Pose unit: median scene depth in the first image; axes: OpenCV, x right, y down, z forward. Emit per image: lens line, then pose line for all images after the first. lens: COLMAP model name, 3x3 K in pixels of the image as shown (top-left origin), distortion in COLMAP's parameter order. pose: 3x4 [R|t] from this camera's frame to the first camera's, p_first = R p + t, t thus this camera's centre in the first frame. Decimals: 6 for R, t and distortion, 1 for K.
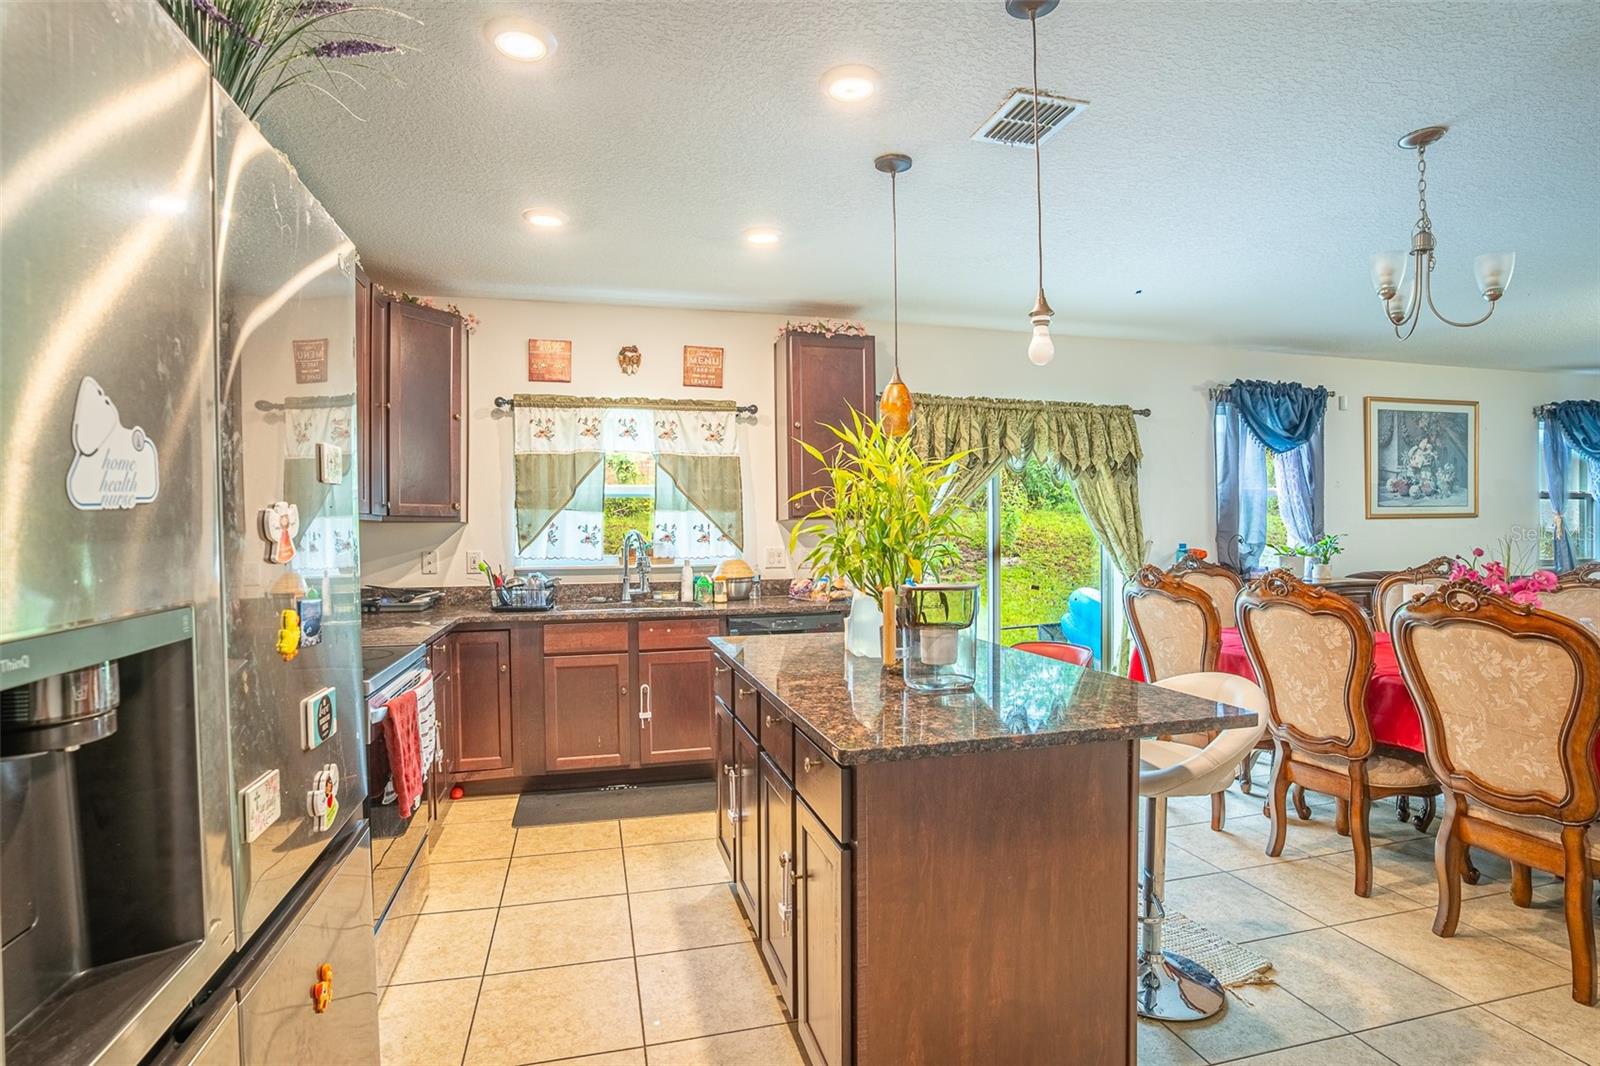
lens RADIAL K [[797.9, 0, 803.4], [0, 797.9, 541.5], [0, 0, 1]] dist [-0.045326, 0.026321]
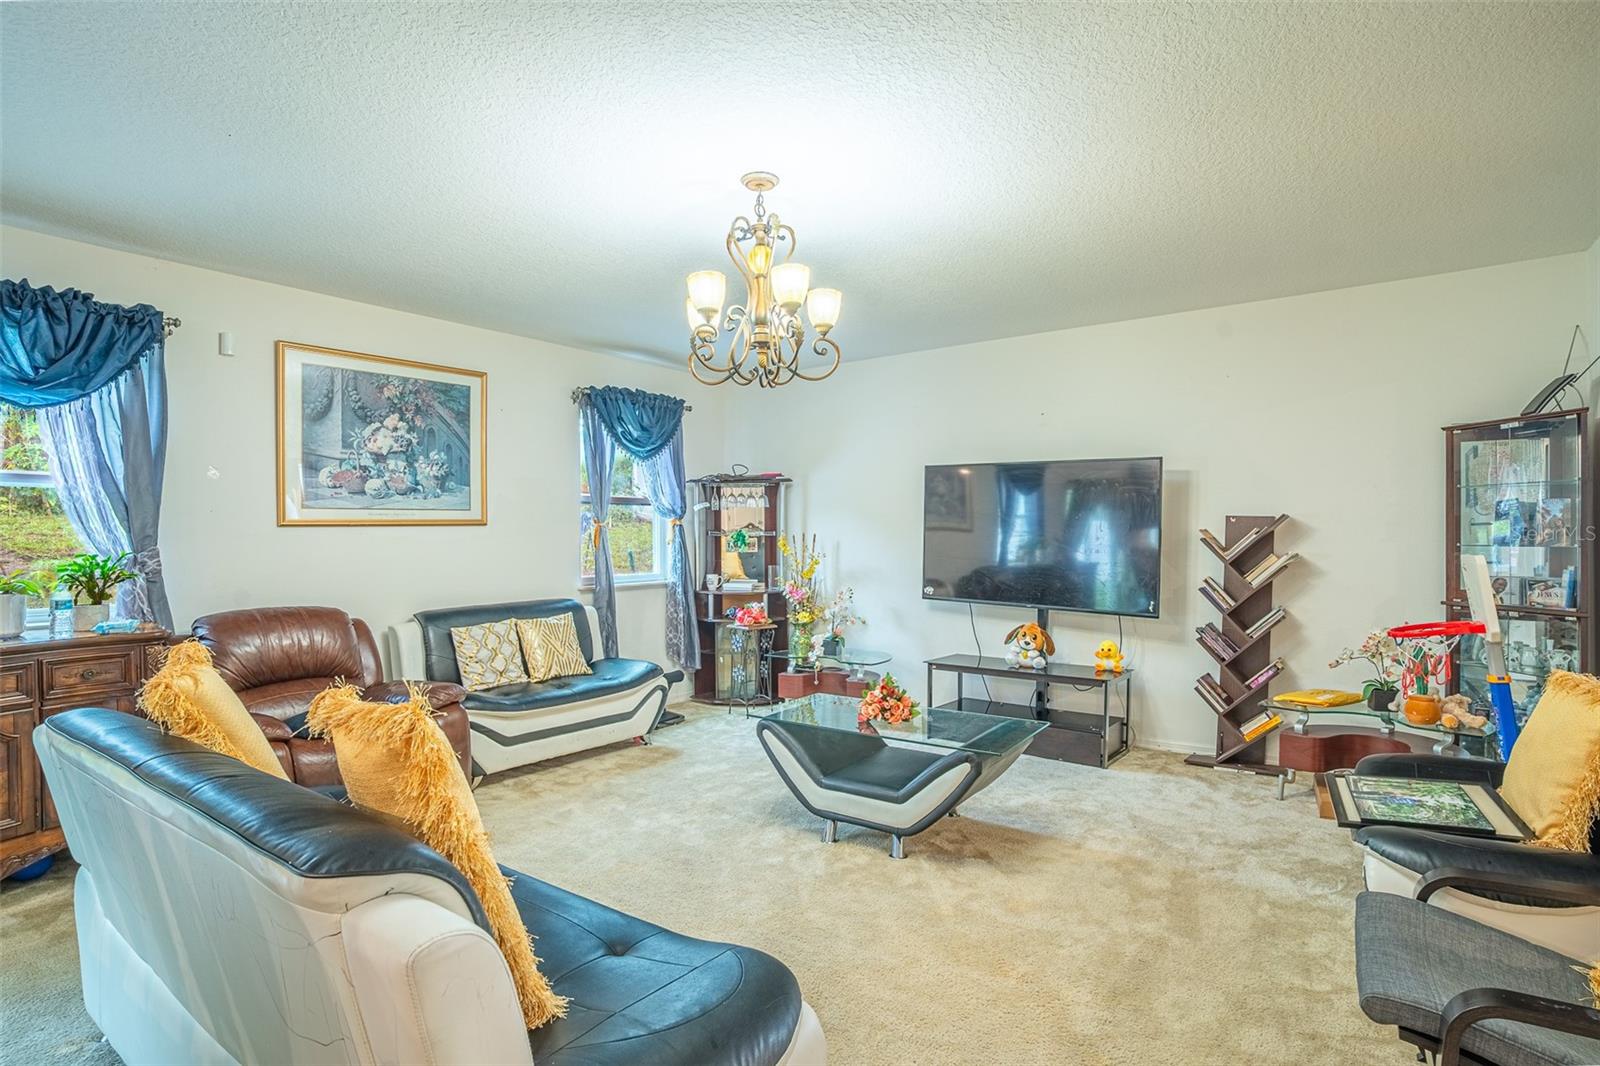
lens RADIAL K [[797.9, 0, 798.0], [0, 797.9, 539.1], [0, 0, 1]] dist [-0.045326, 0.026321]
pose [[0.795446, -0.002386, 0.606020, 0.646350], [0.005845, 0.999976, -0.003736, -0.013079], [-0.605996, 0.006514, 0.795441, 0.209835]]
